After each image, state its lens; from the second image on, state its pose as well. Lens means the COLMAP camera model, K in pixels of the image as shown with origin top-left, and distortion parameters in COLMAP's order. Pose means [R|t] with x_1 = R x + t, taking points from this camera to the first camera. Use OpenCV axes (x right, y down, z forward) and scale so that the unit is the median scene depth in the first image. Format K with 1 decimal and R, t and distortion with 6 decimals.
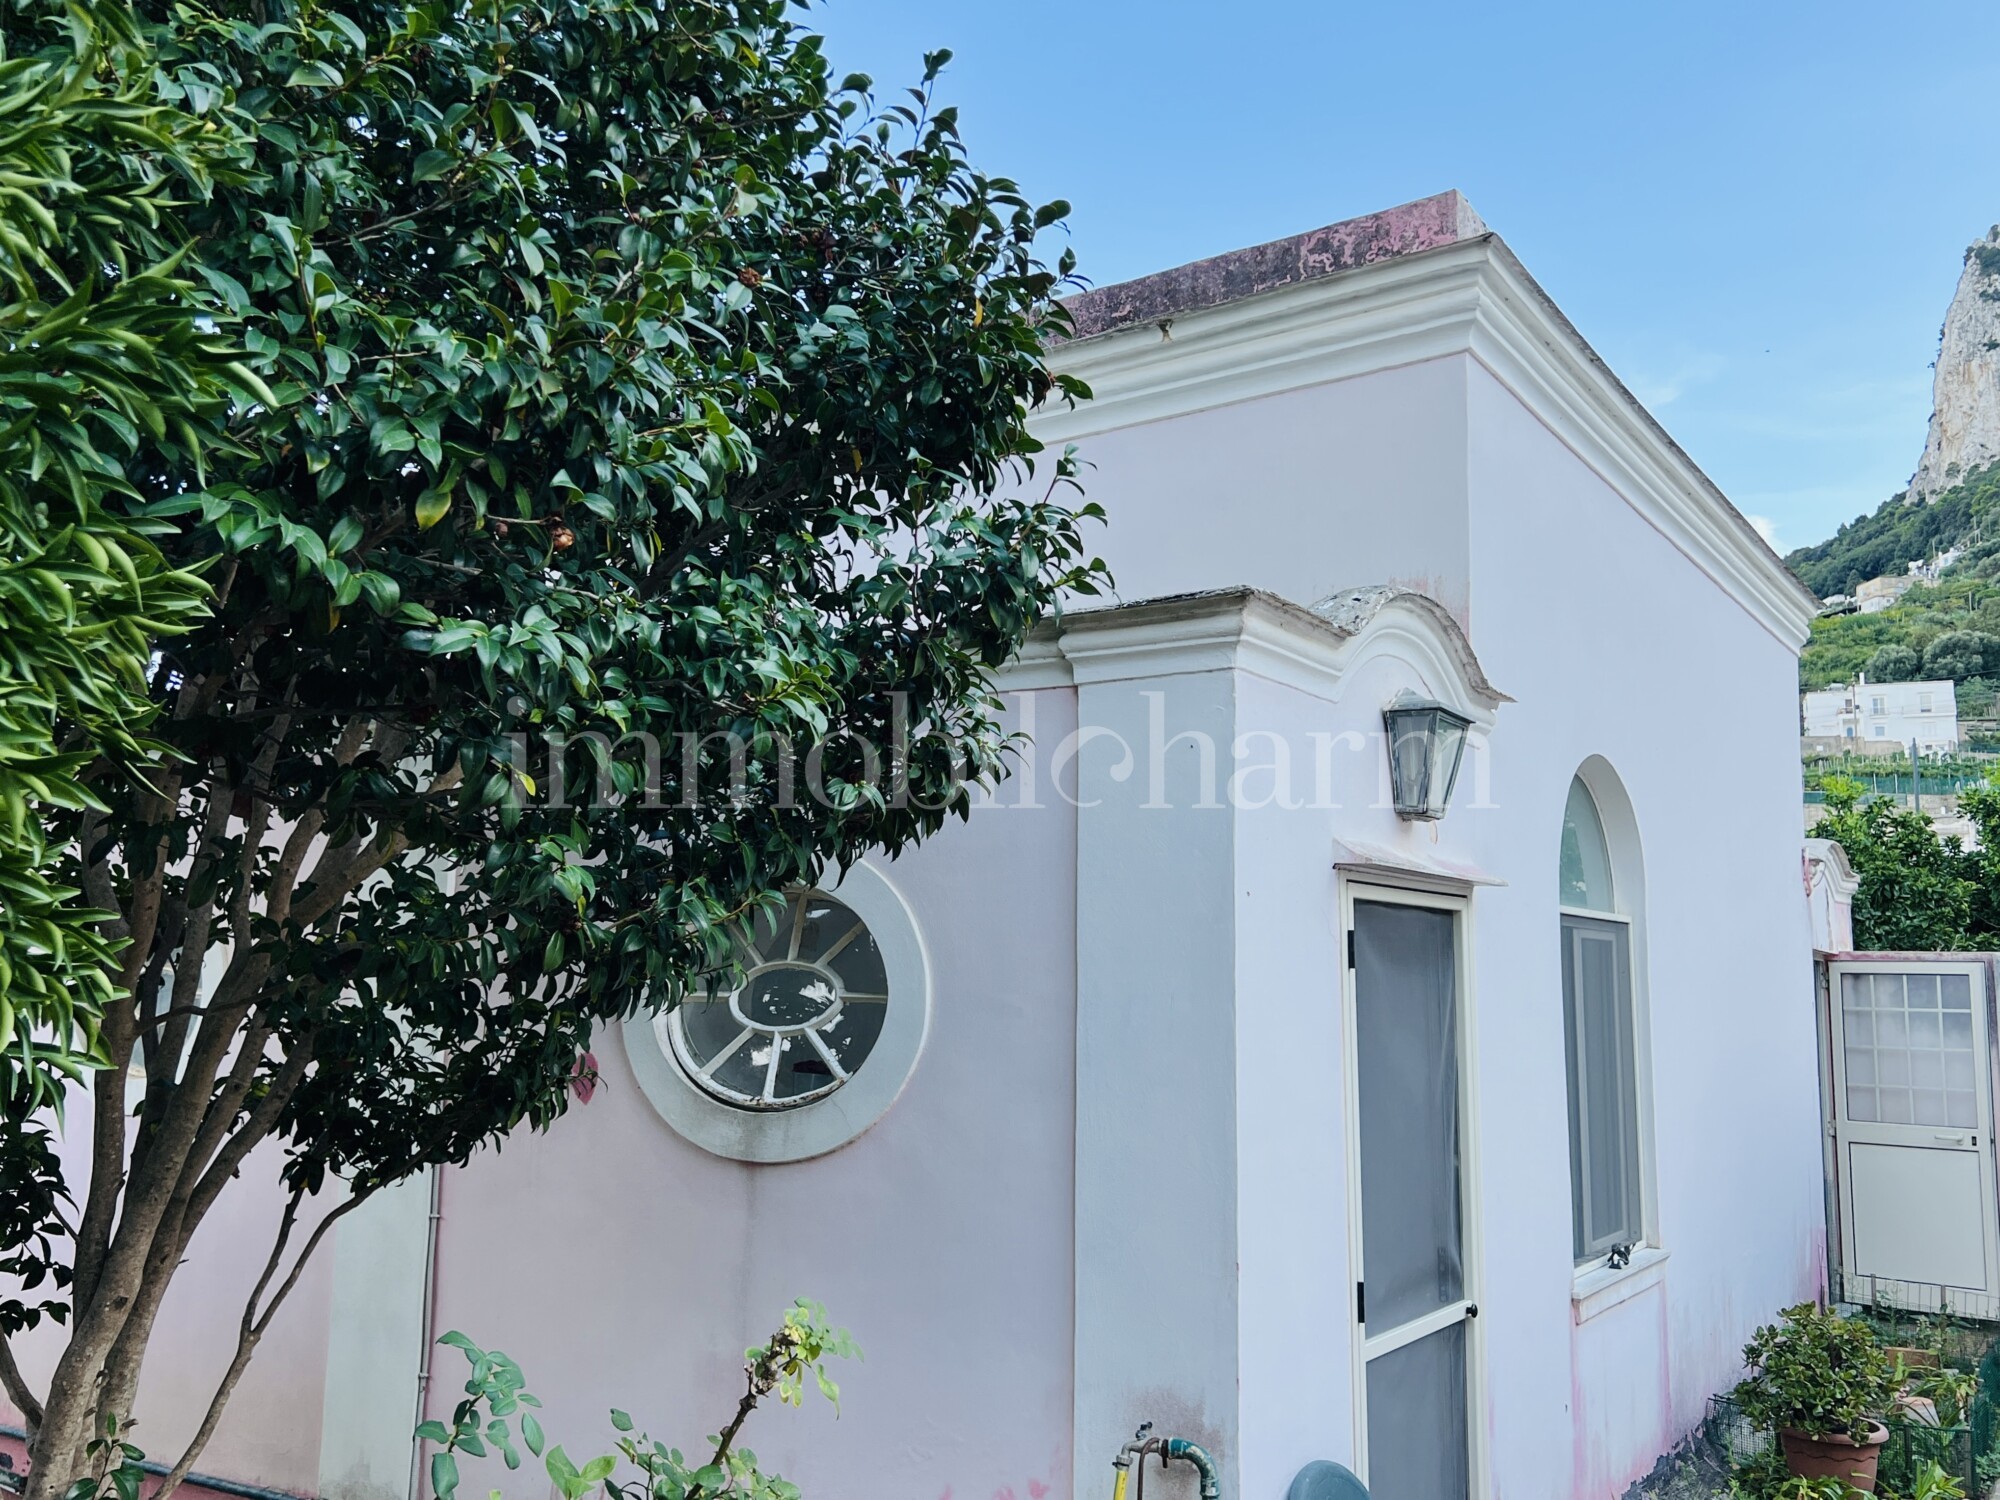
lens RADIAL K [[1683.6, 0, 994.3], [0, 1683.6, 757.7], [0, 0, 1]] dist [0.071922, -0.090960]
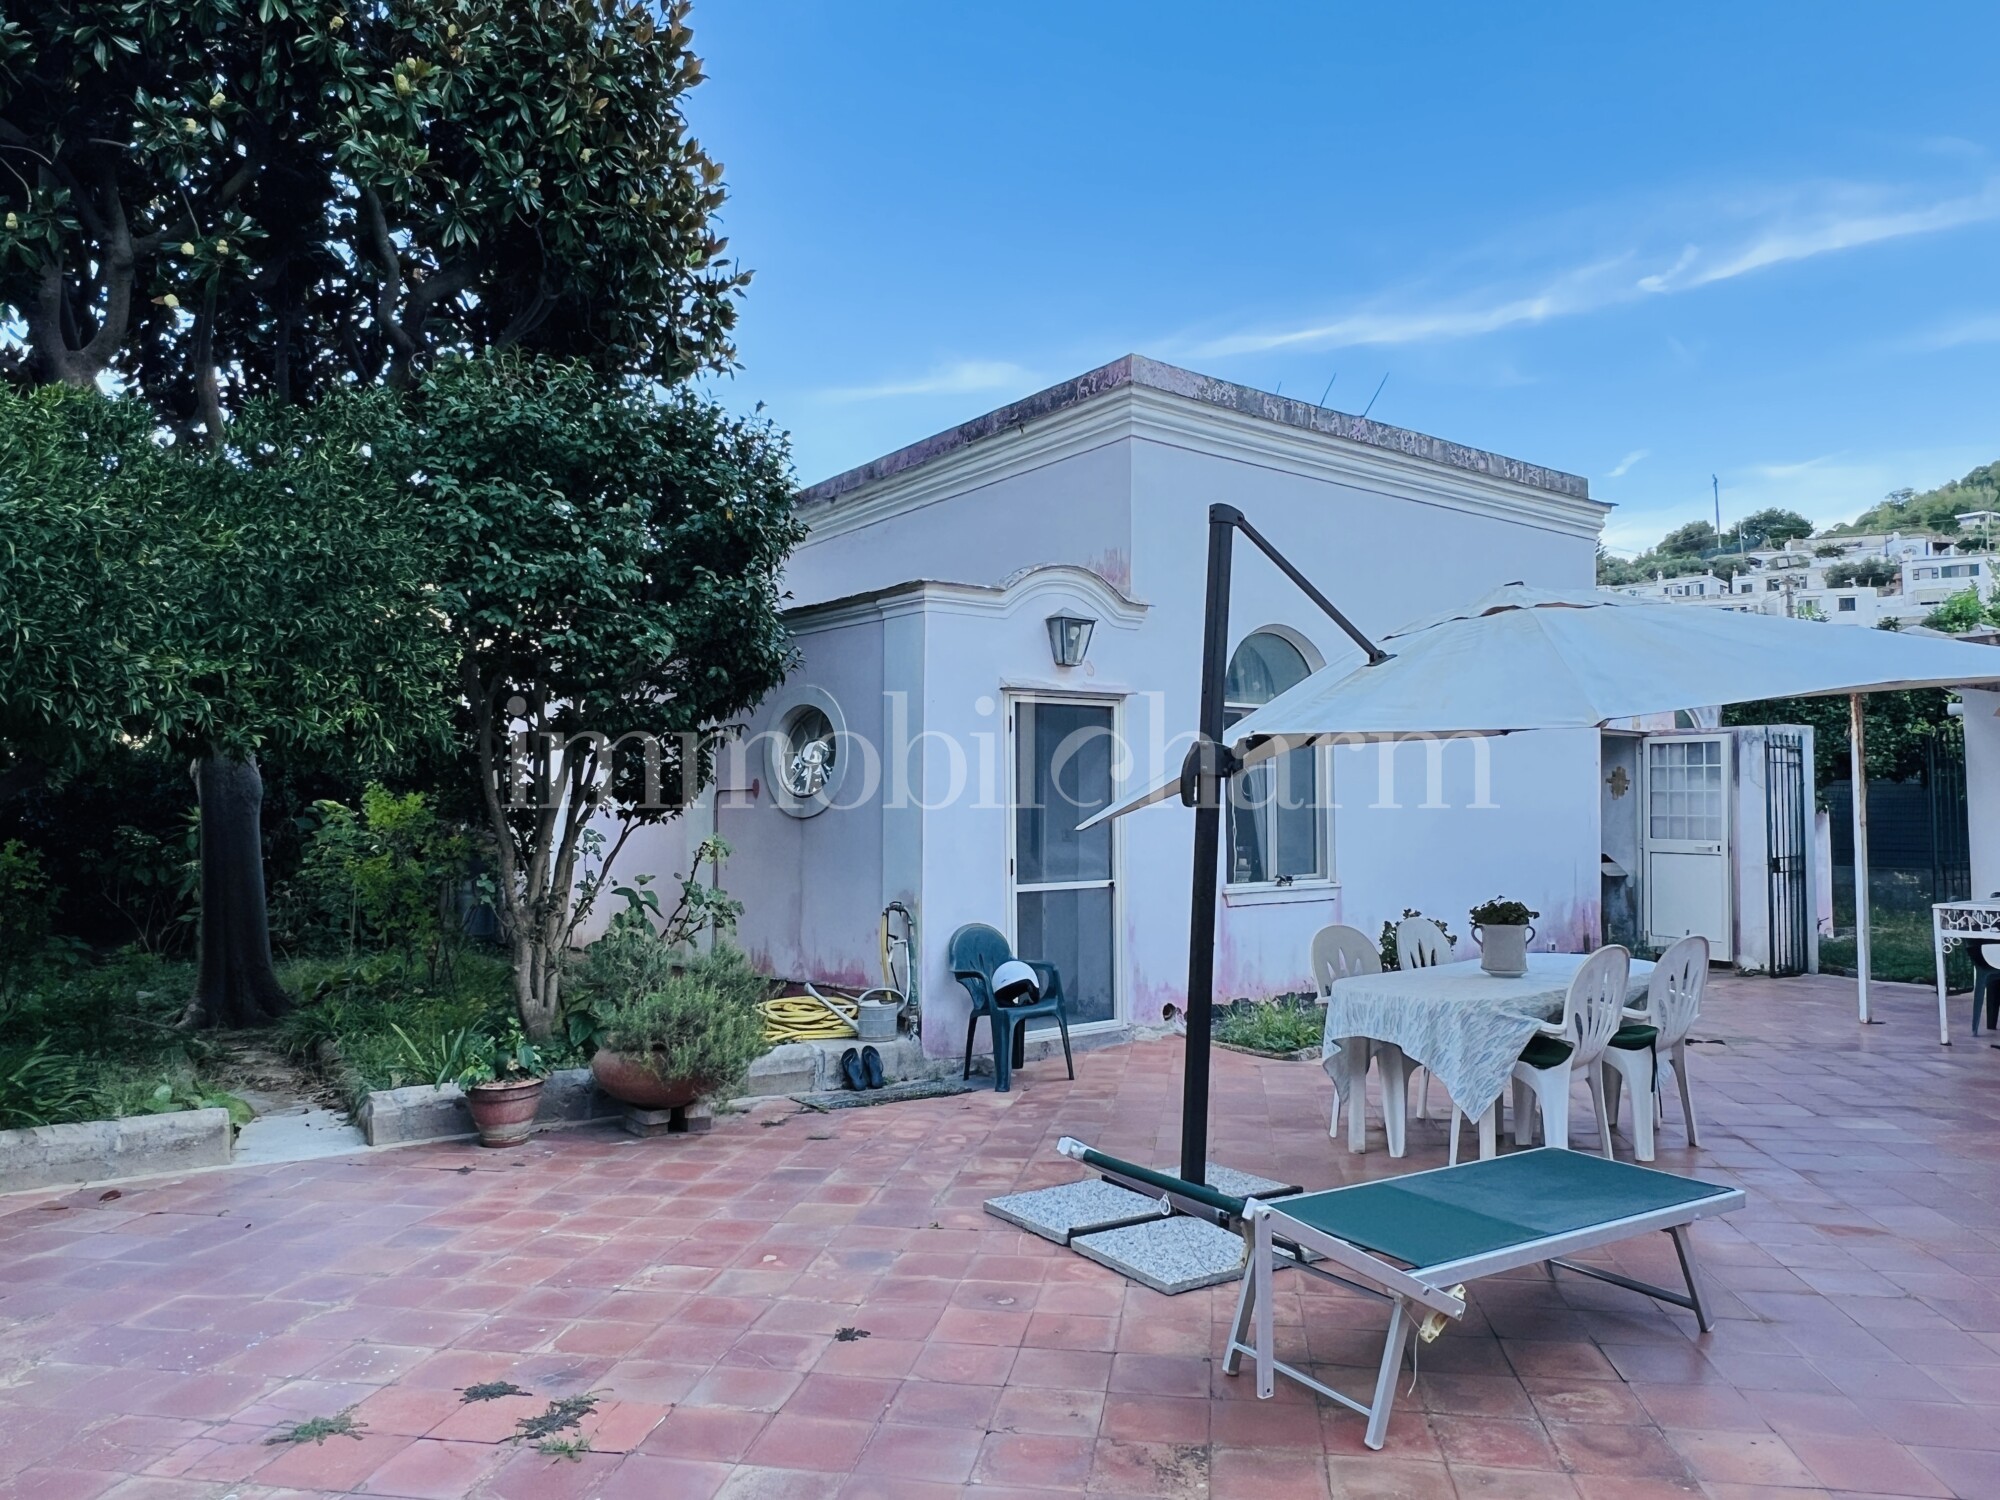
lens RADIAL K [[1356.0, 0, 1000.3], [0, 1356.0, 749.0], [0, 0, 1]] dist [0.000984, -0.001233]
pose [[0.944968, -0.025260, -0.326186, 0.730784], [0.056464, 0.994646, 0.086551, -0.014984], [0.322253, -0.100206, 0.941335, -0.711693]]
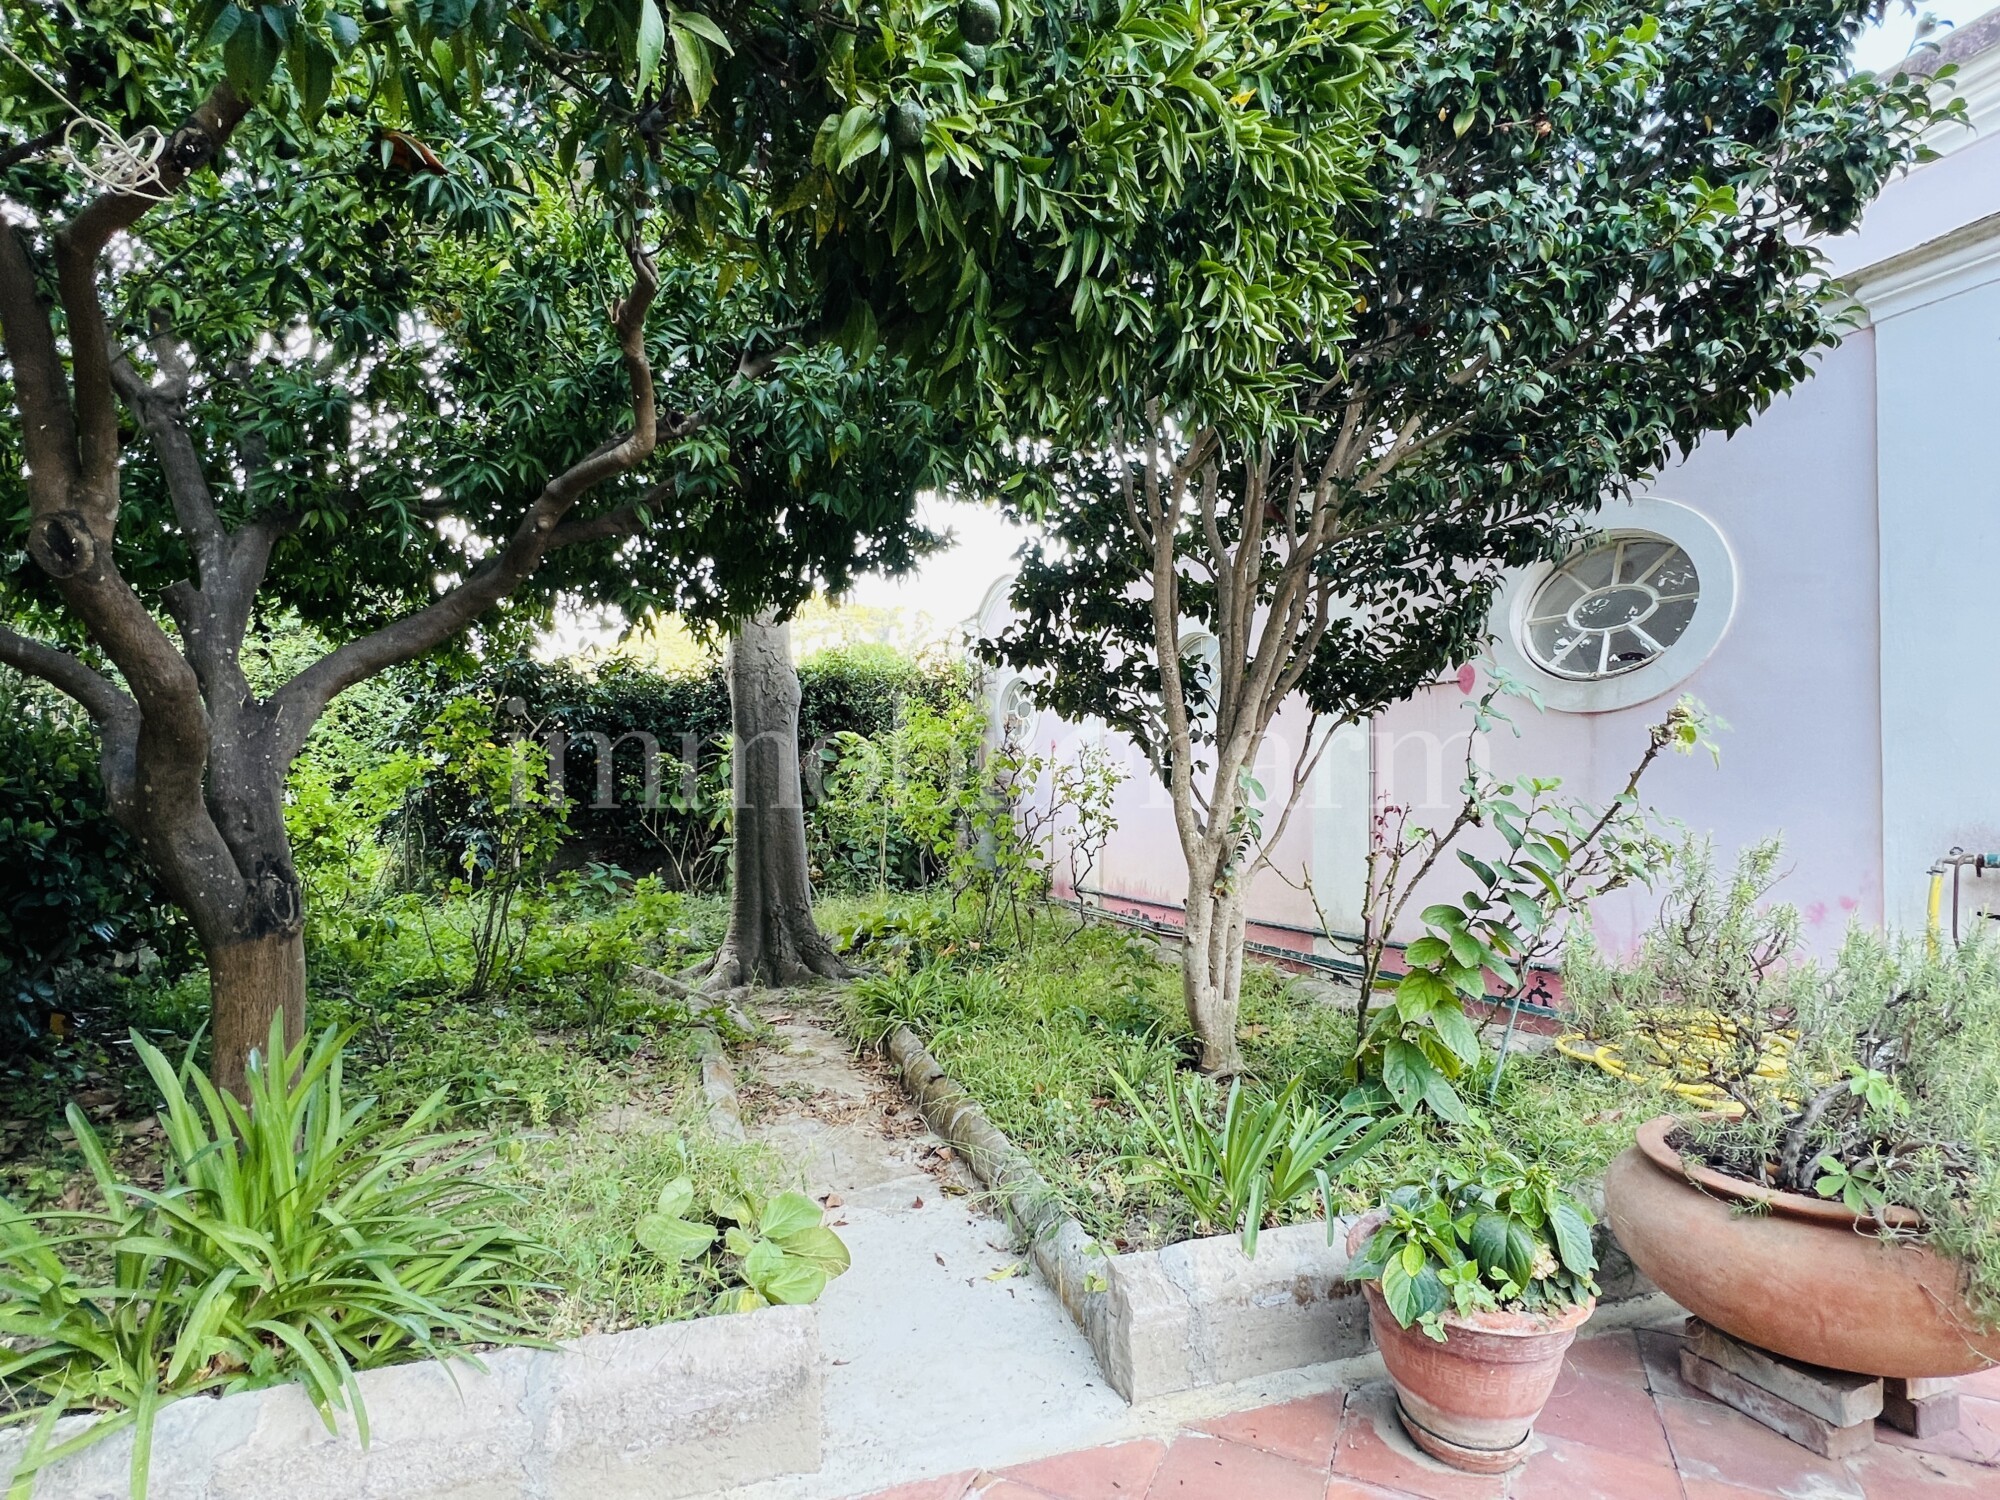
lens RADIAL K [[1002.6, 0, 1000.0], [0, 1002.6, 750.0], [0, 0, 1]] dist [-0.003819, 0.000785]
pose [[0.826332, -0.021513, -0.562772, -0.071384], [0.075843, 0.994418, 0.073349, 0.154785], [0.558053, -0.103293, 0.823351, -0.056556]]
